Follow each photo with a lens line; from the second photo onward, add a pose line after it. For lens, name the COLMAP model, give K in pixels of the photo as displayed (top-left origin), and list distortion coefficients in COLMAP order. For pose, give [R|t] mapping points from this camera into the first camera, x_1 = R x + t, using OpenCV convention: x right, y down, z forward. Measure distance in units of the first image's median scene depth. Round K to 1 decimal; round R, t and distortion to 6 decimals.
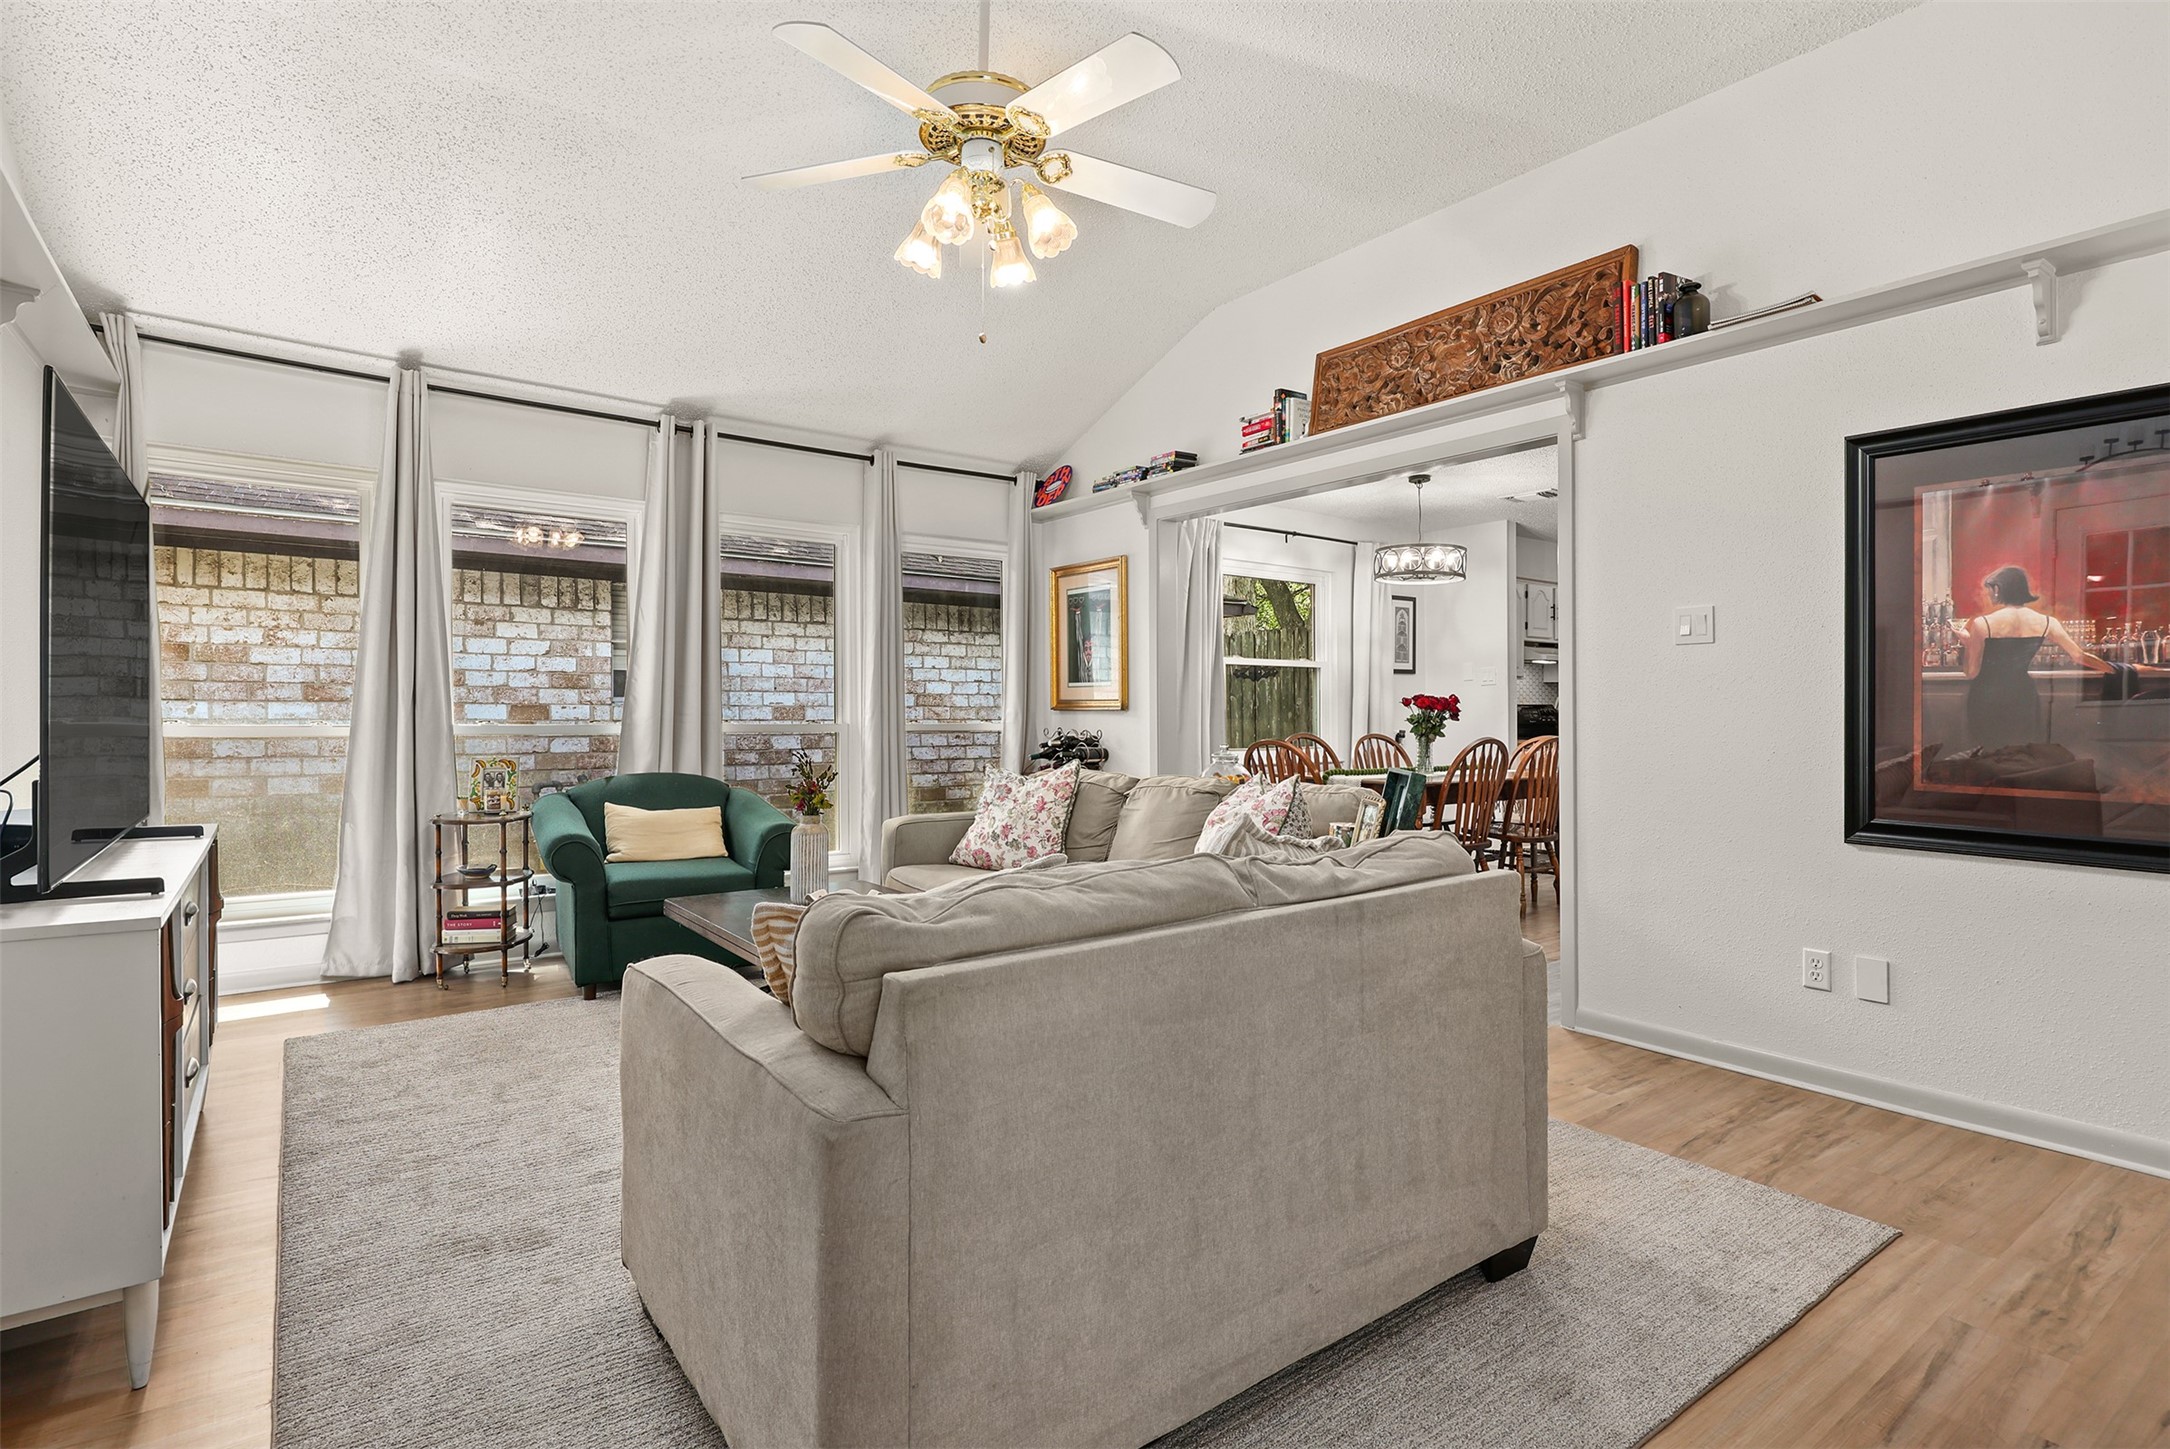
lens RADIAL K [[1048.2, 0, 1072.7], [0, 1048.2, 713.3], [0, 0, 1]] dist [0.014561, -0.001277]
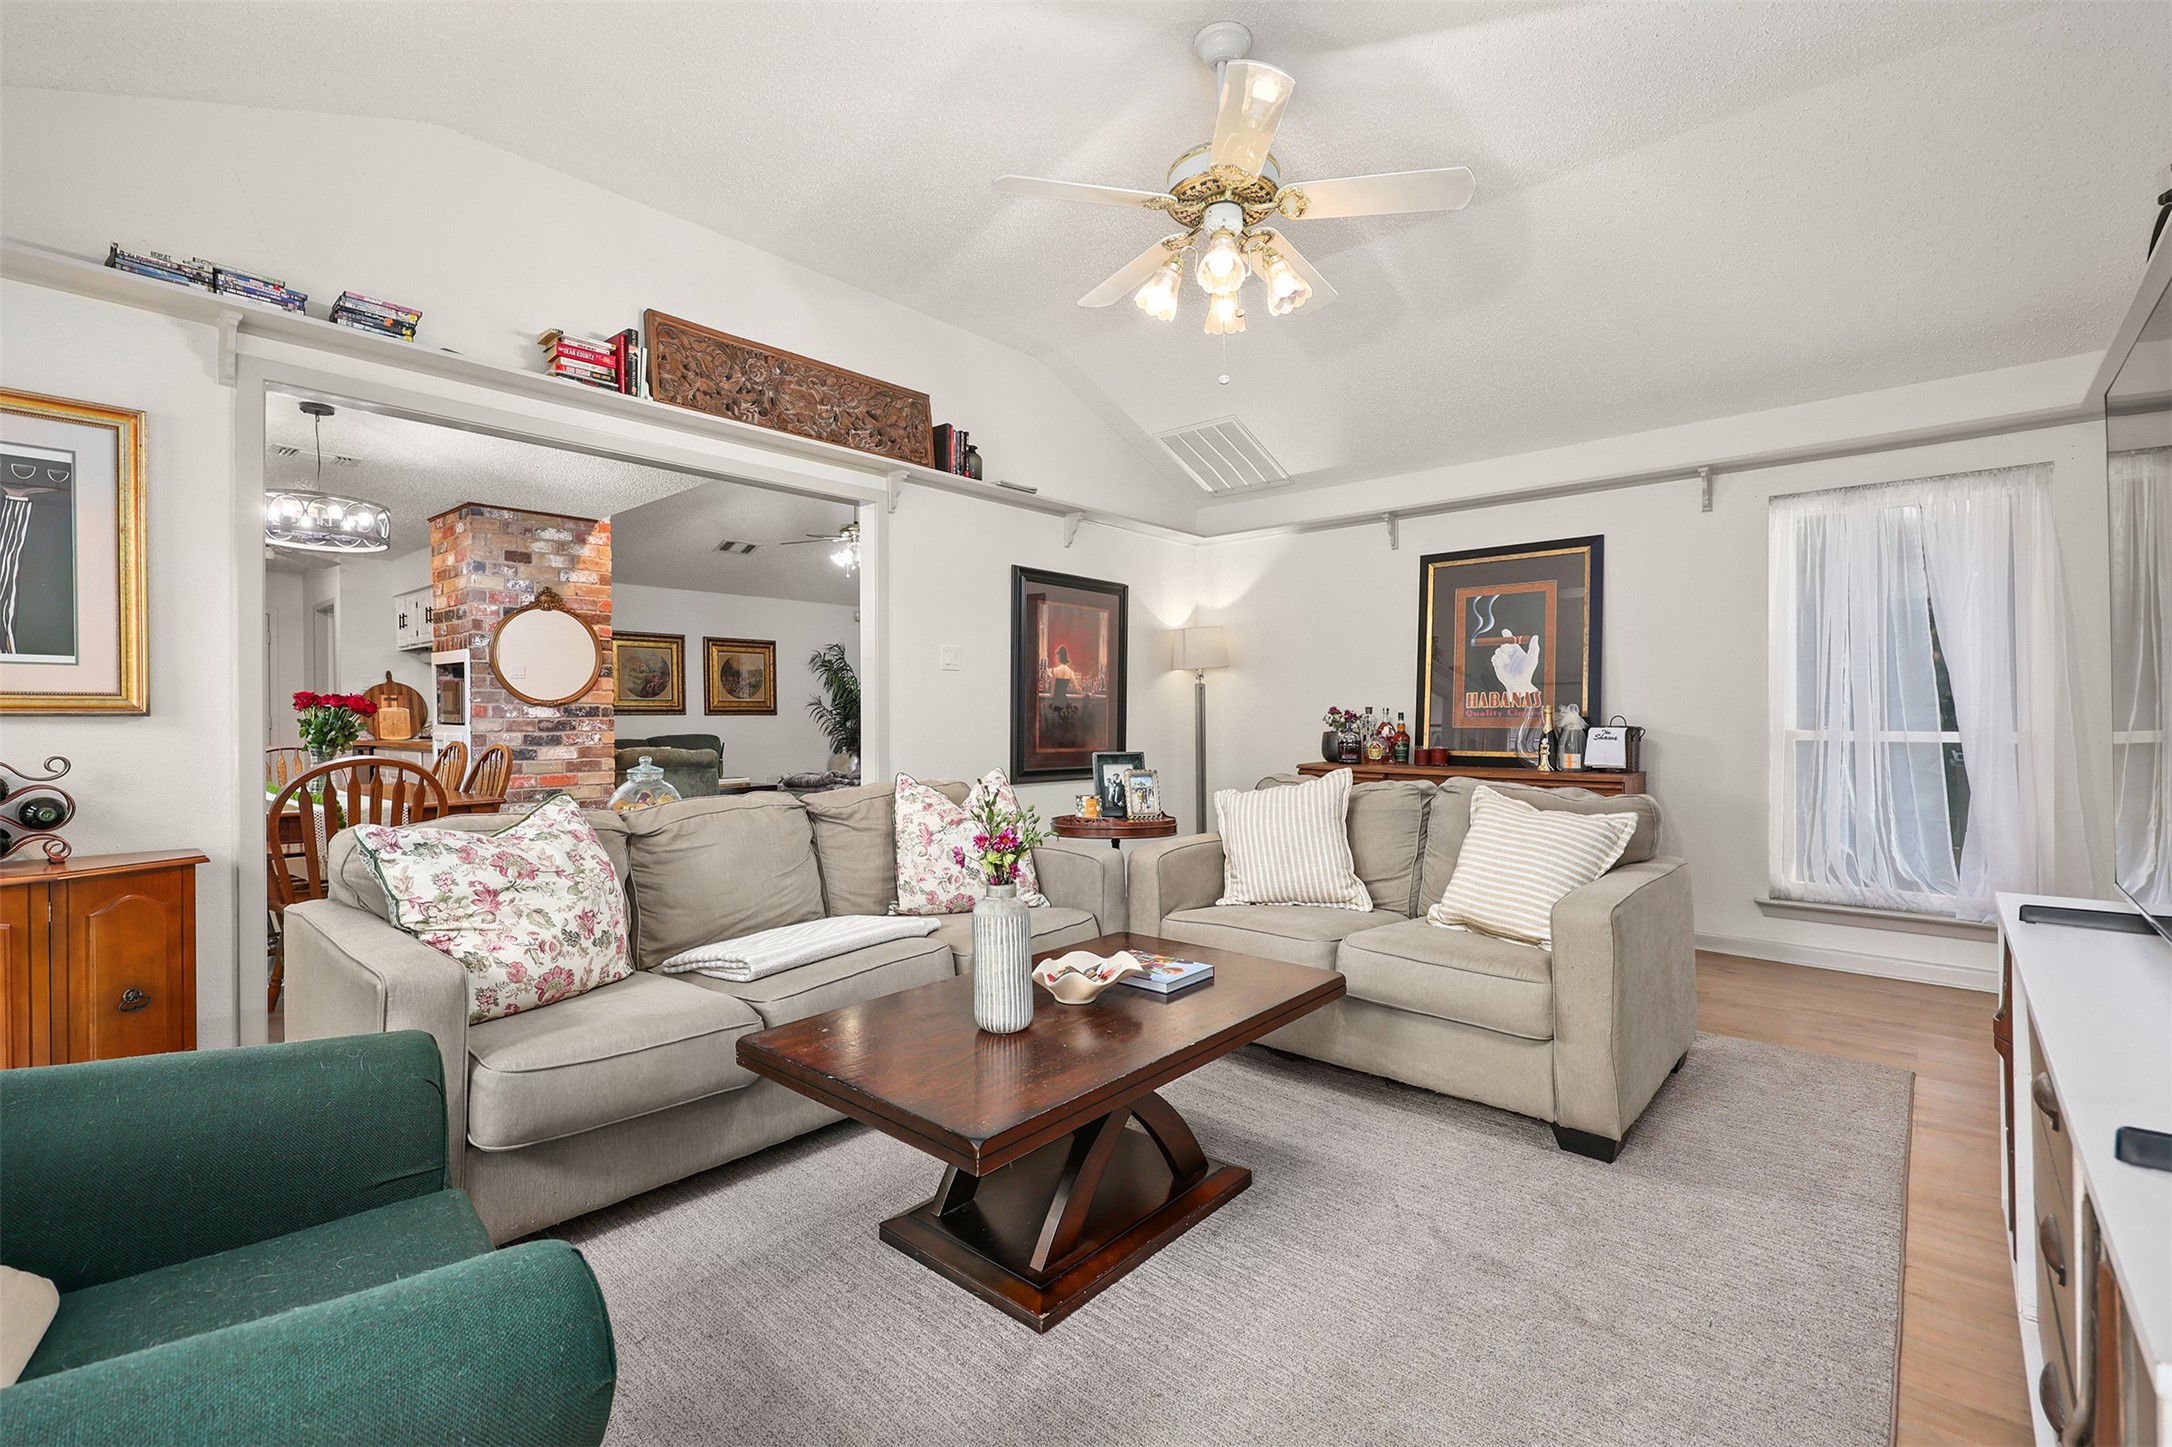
lens RADIAL K [[940.4, 0, 1071.6], [0, 940.4, 717.4], [0, 0, 1]] dist [0.000530, 0.000285]
pose [[-0.202487, -0.015286, 0.979166, -0.613357], [0.004103, 0.999856, 0.016458, -0.013996], [-0.979276, 0.007350, -0.202395, 0.830165]]
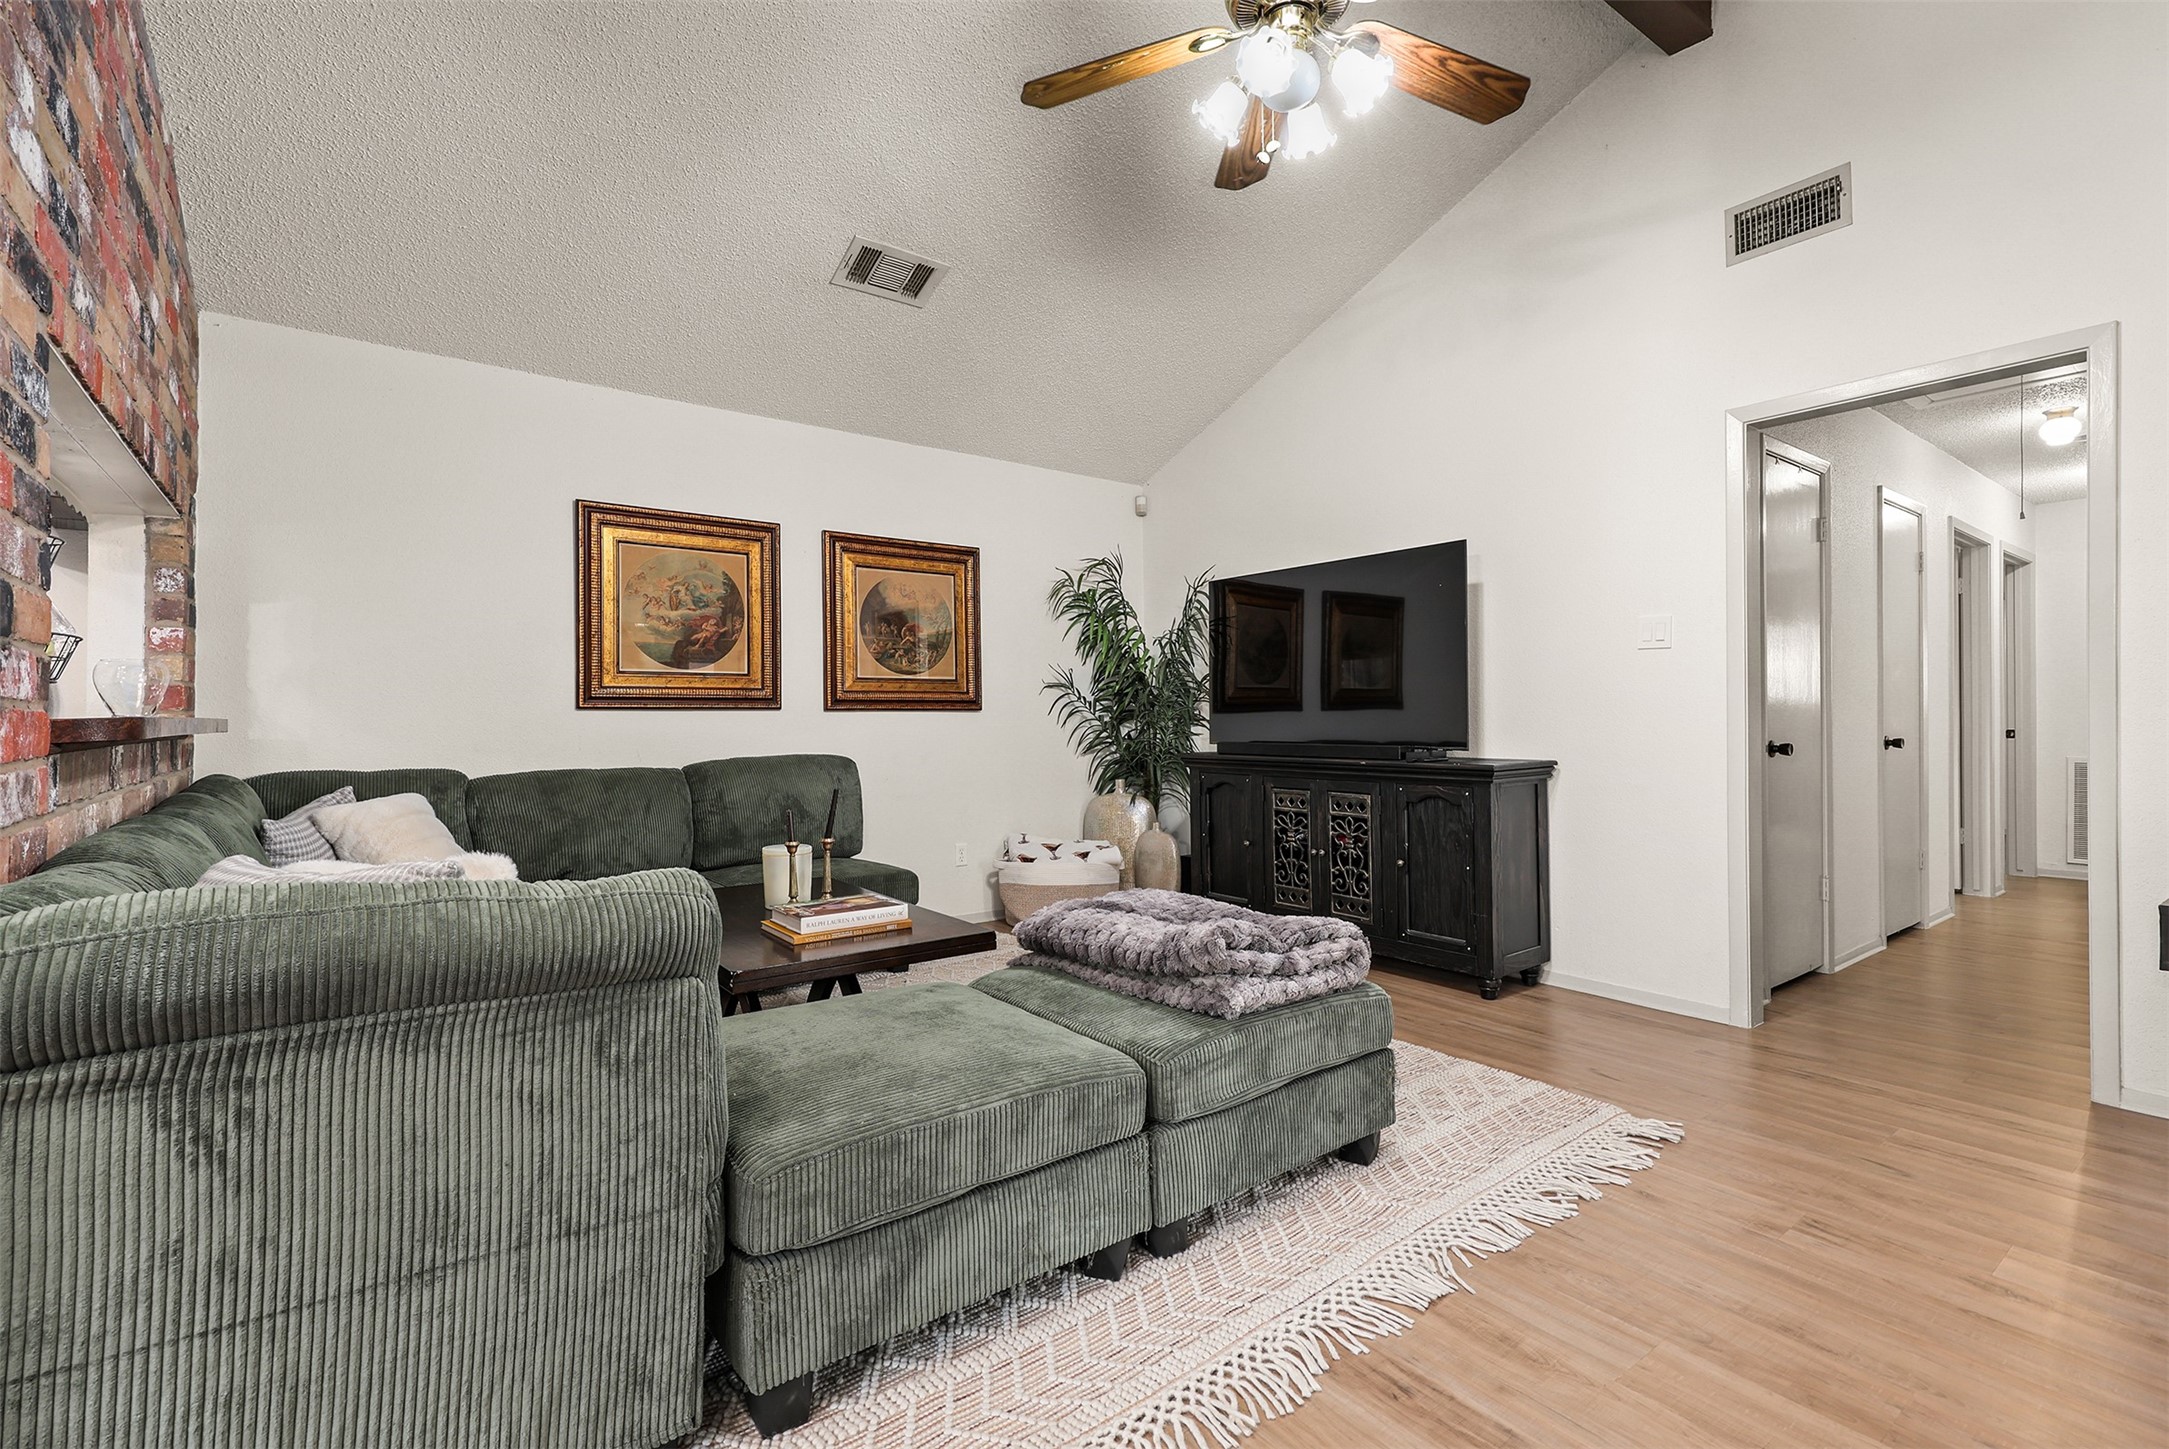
lens RADIAL K [[993.1, 0, 1084.5], [0, 993.1, 716.0], [0, 0, 1]] dist [0.010636, -0.000116]
pose [[-0.029442, -0.010050, 0.999516, 0.792565], [0.010554, 0.999891, 0.010365, 0.013148], [-0.999511, 0.010855, -0.029333, 1.003333]]
